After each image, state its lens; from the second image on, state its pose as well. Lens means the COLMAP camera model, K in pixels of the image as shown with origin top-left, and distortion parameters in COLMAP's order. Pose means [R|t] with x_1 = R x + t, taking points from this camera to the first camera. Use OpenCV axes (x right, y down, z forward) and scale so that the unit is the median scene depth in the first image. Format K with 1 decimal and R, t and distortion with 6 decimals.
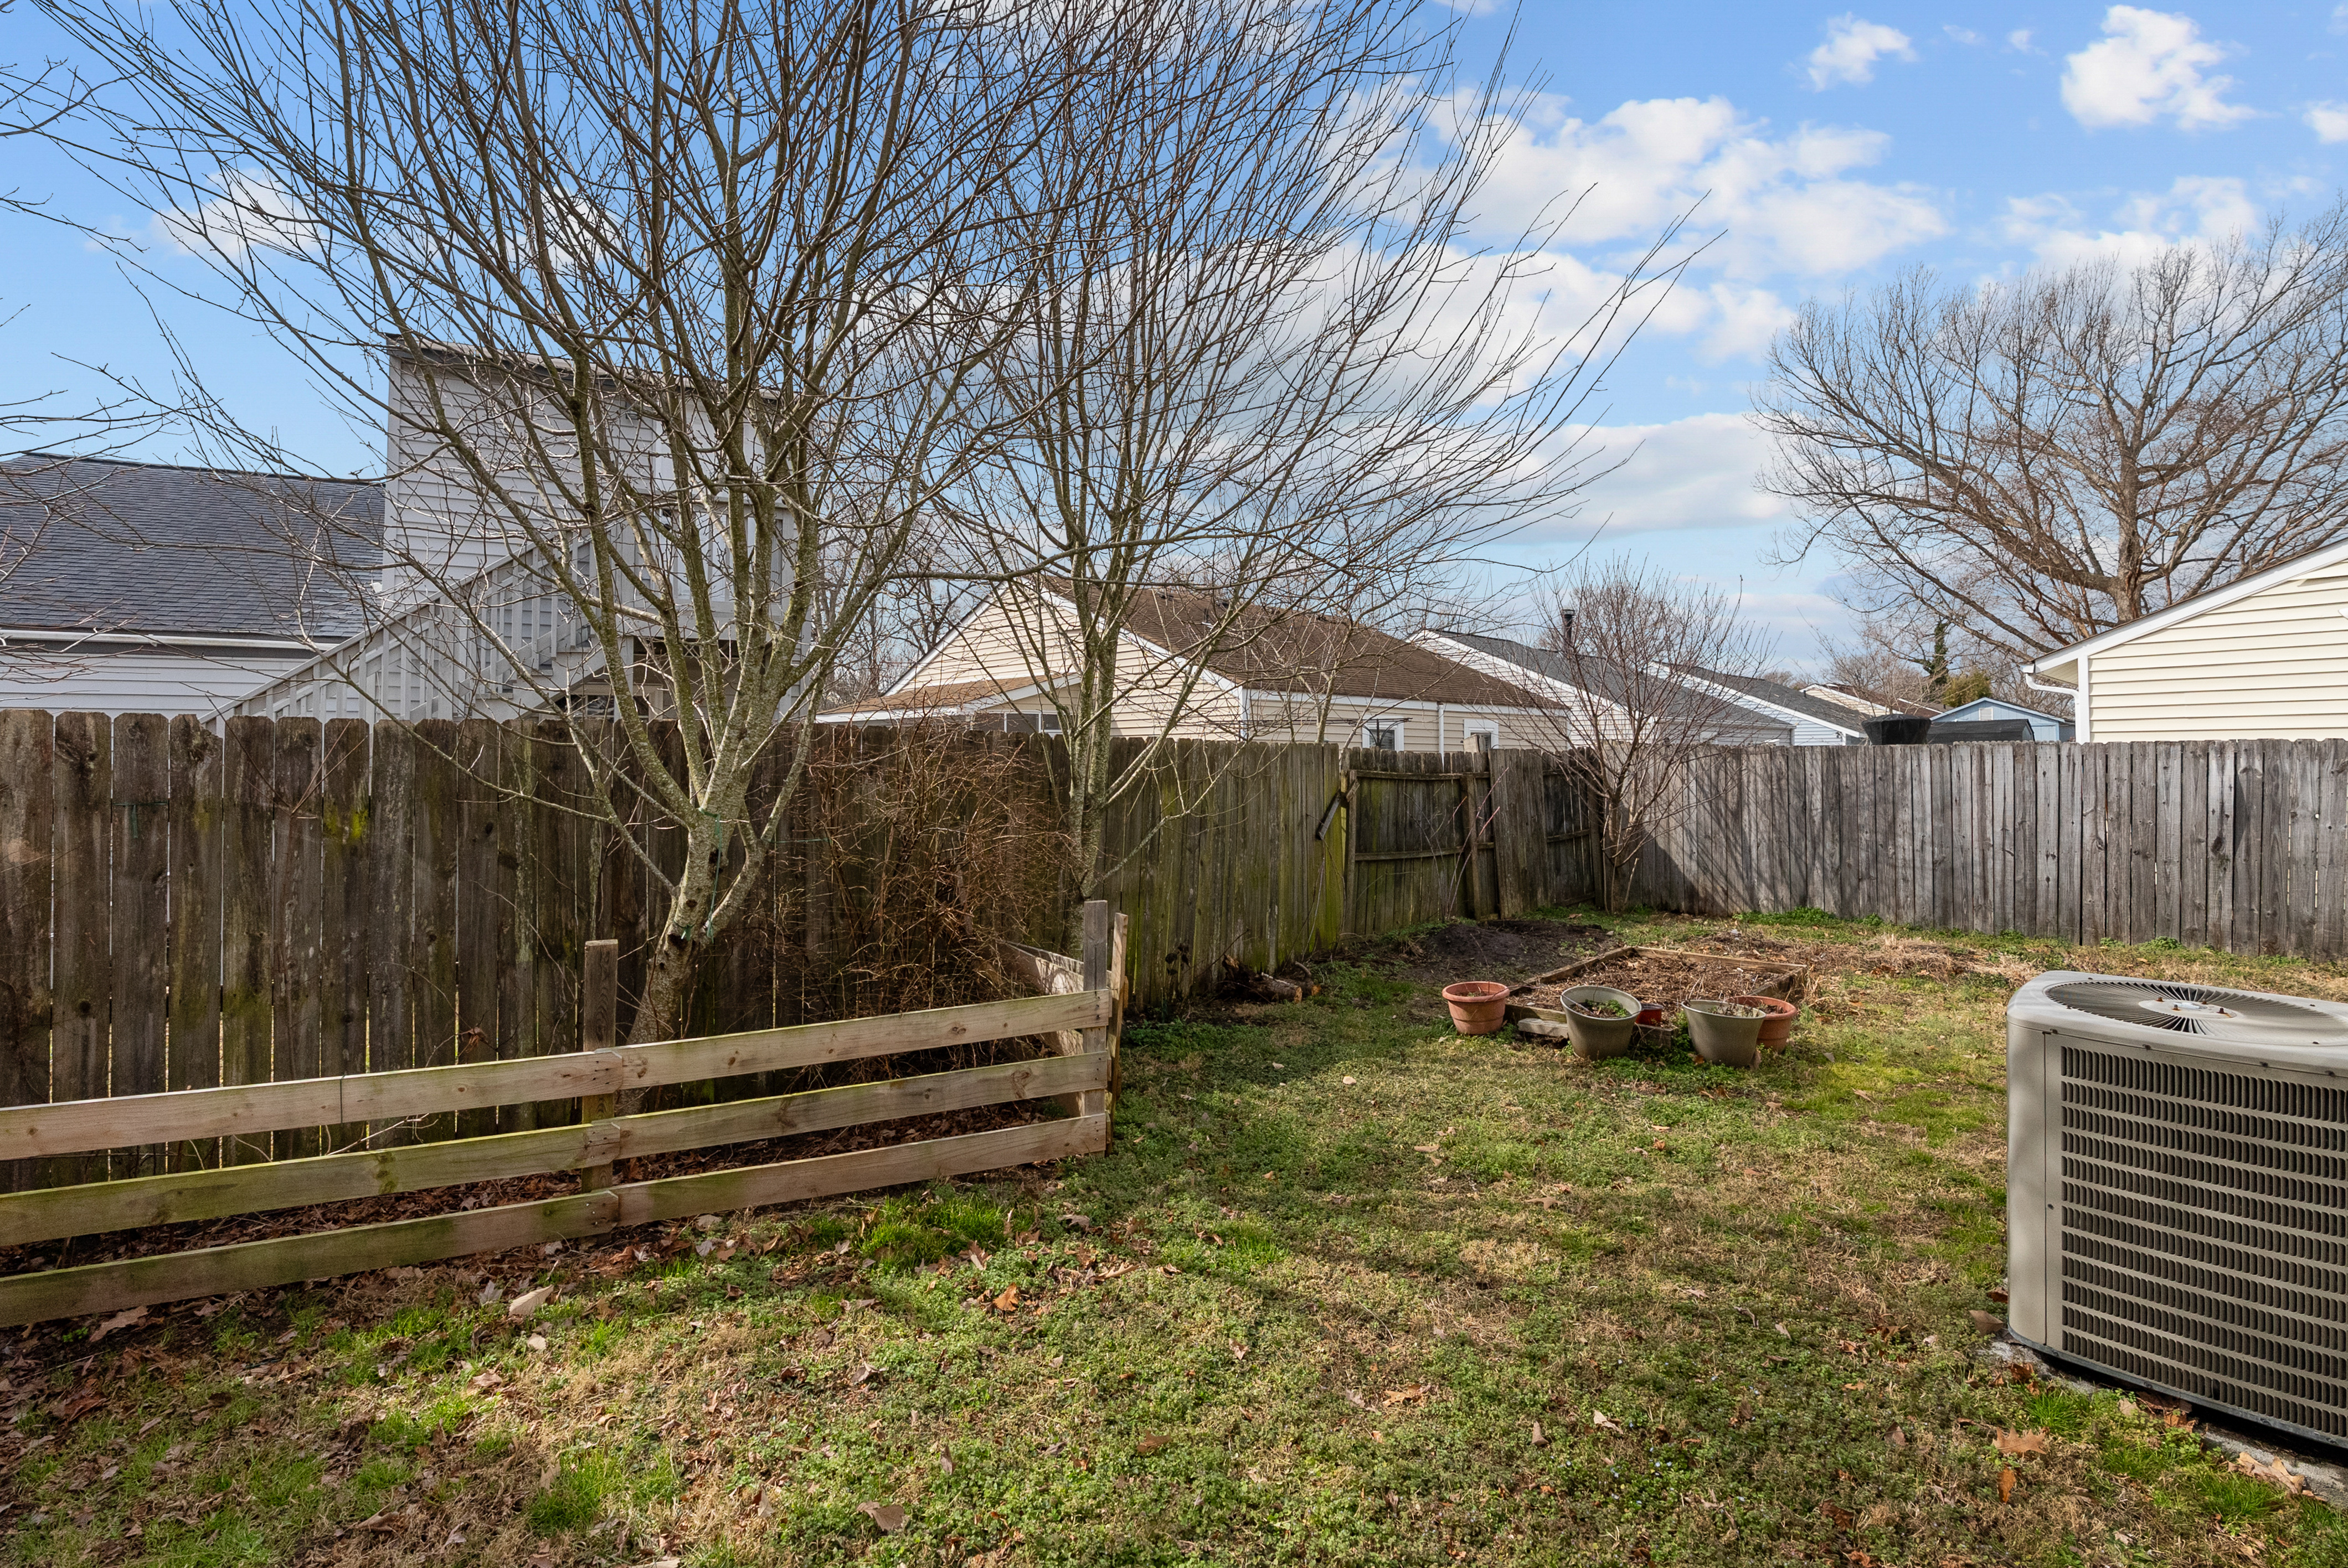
lens RADIAL K [[1059.2, 0, 1168.6], [0, 1059.2, 766.4], [0, 0, 1]] dist [-0.005720, 0.000415]
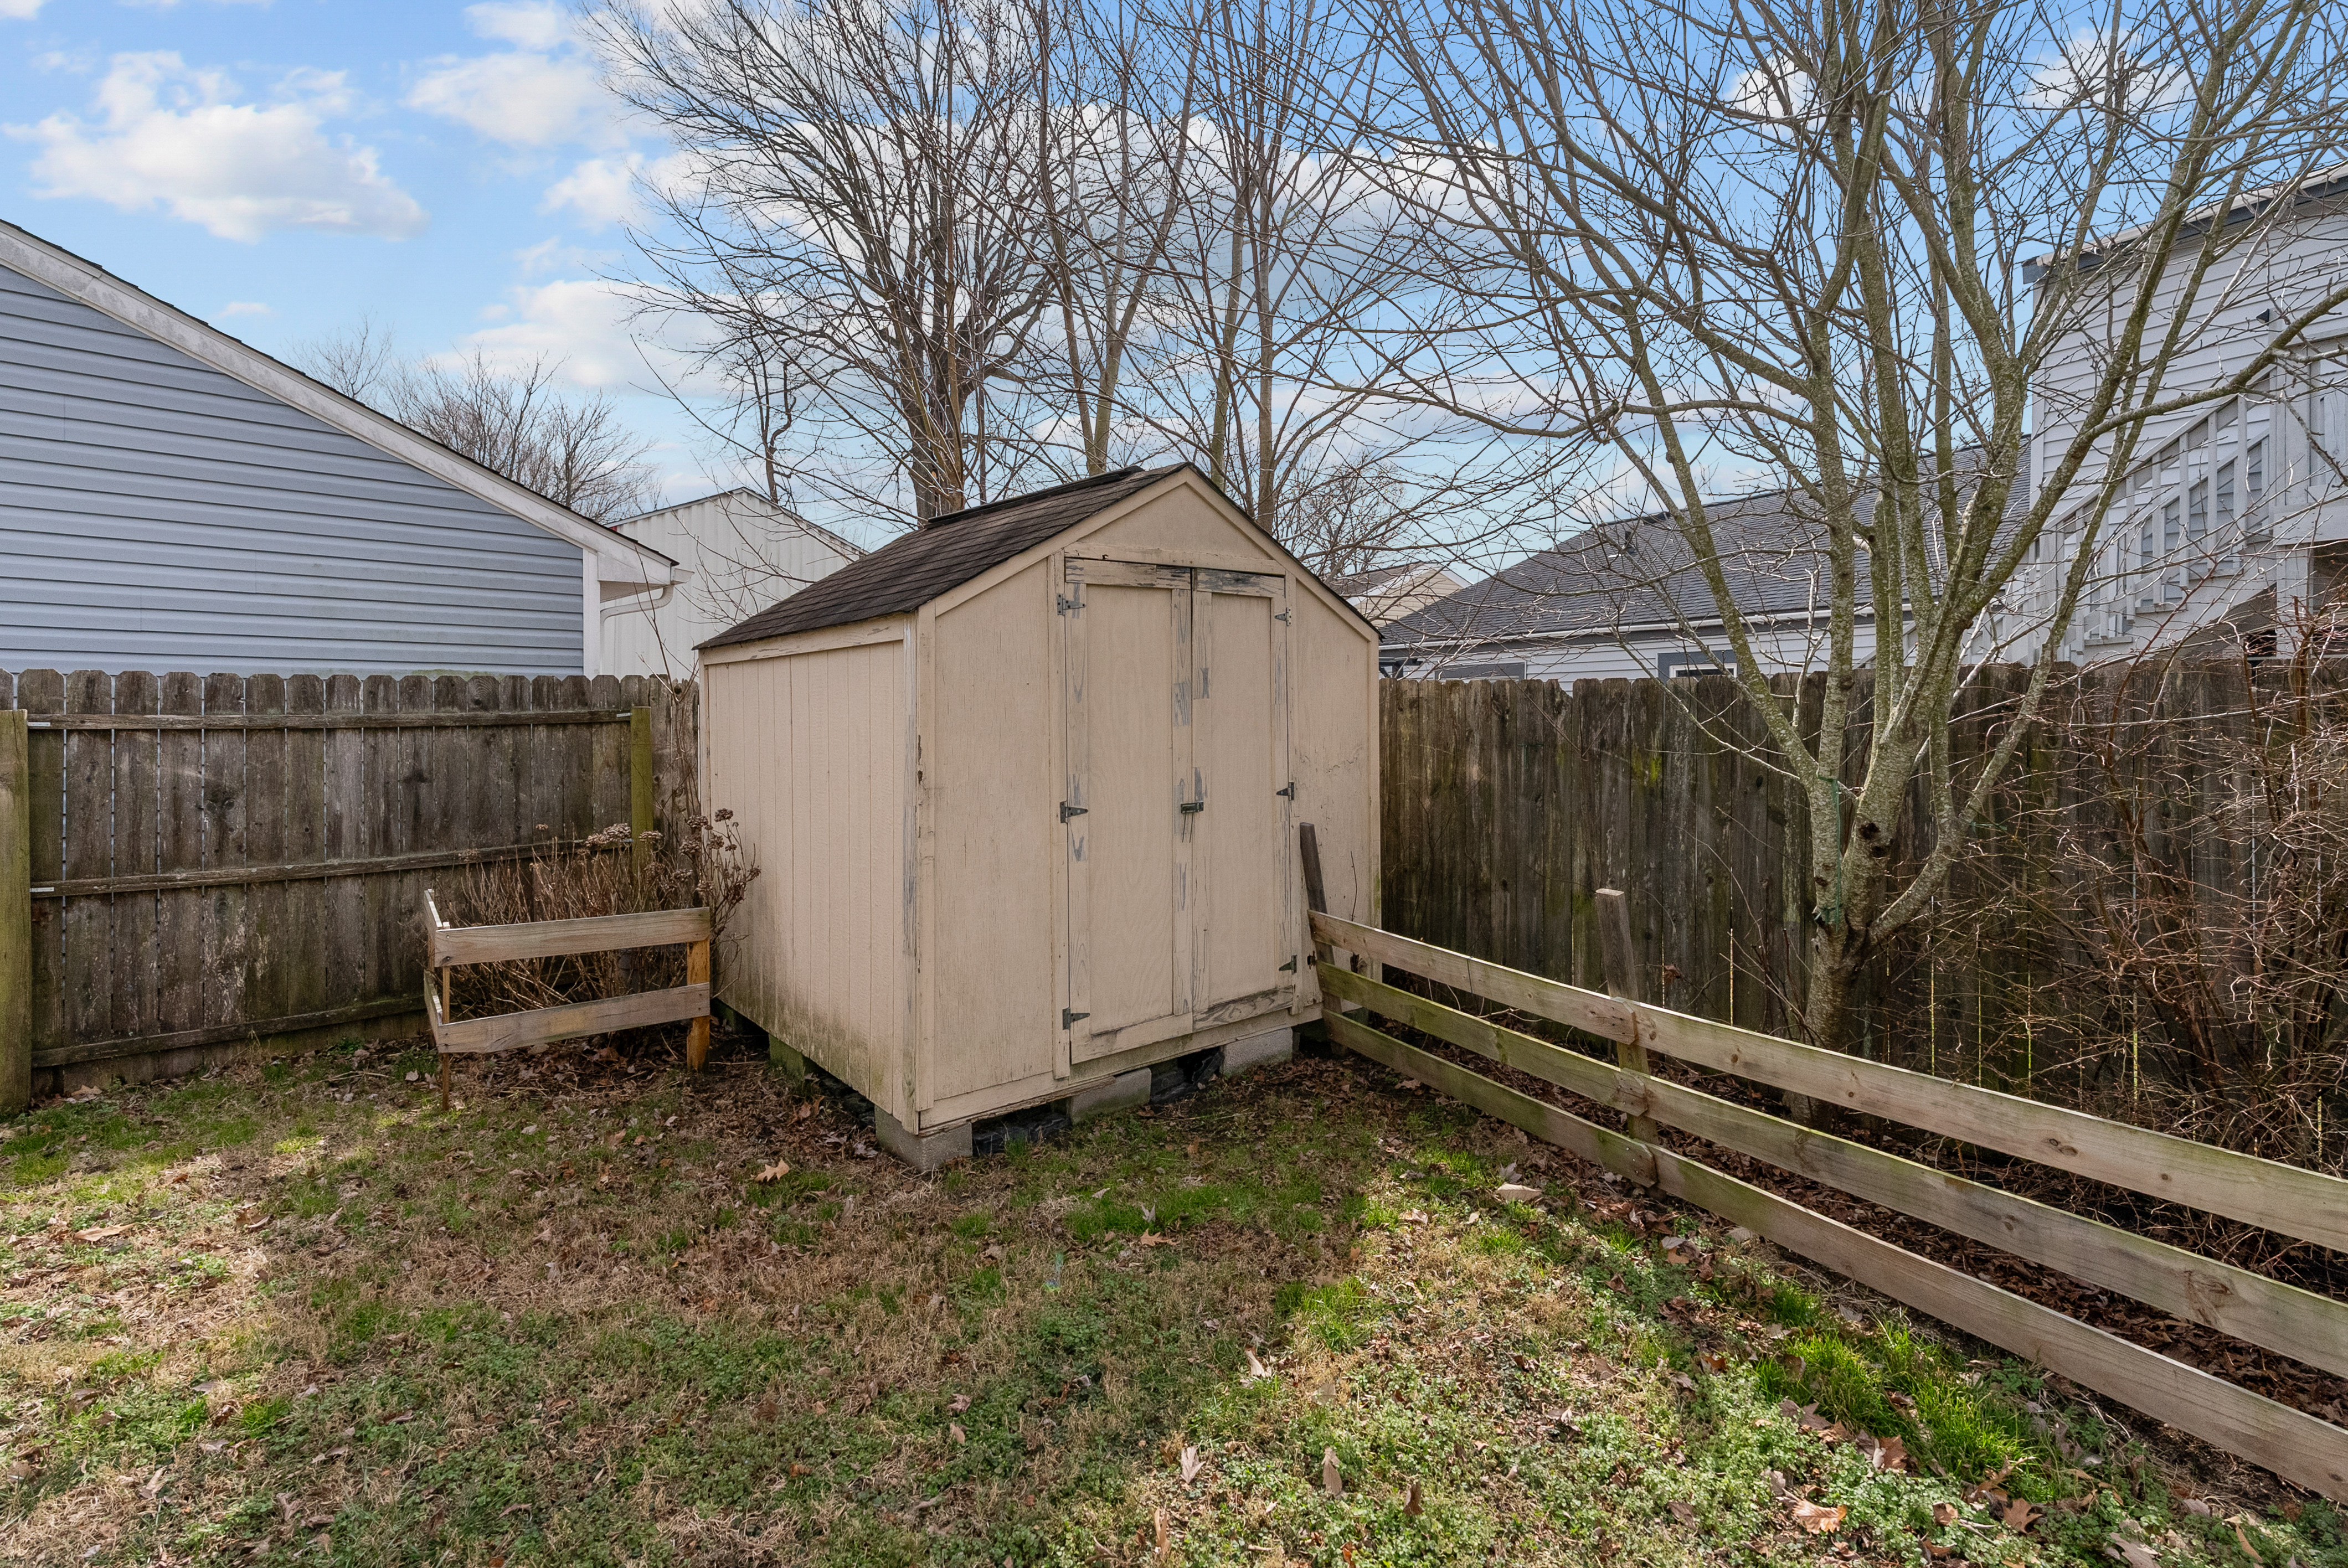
lens RADIAL K [[1069.6, 0, 1172.4], [0, 1069.6, 704.3], [0, 0, 1]] dist [-0.001082, 0.000163]
pose [[0.065955, -0.008004, -0.997791, 0.418093], [-0.014695, 0.999852, -0.008992, 0.001674], [0.997714, 0.015255, 0.065827, 0.448932]]
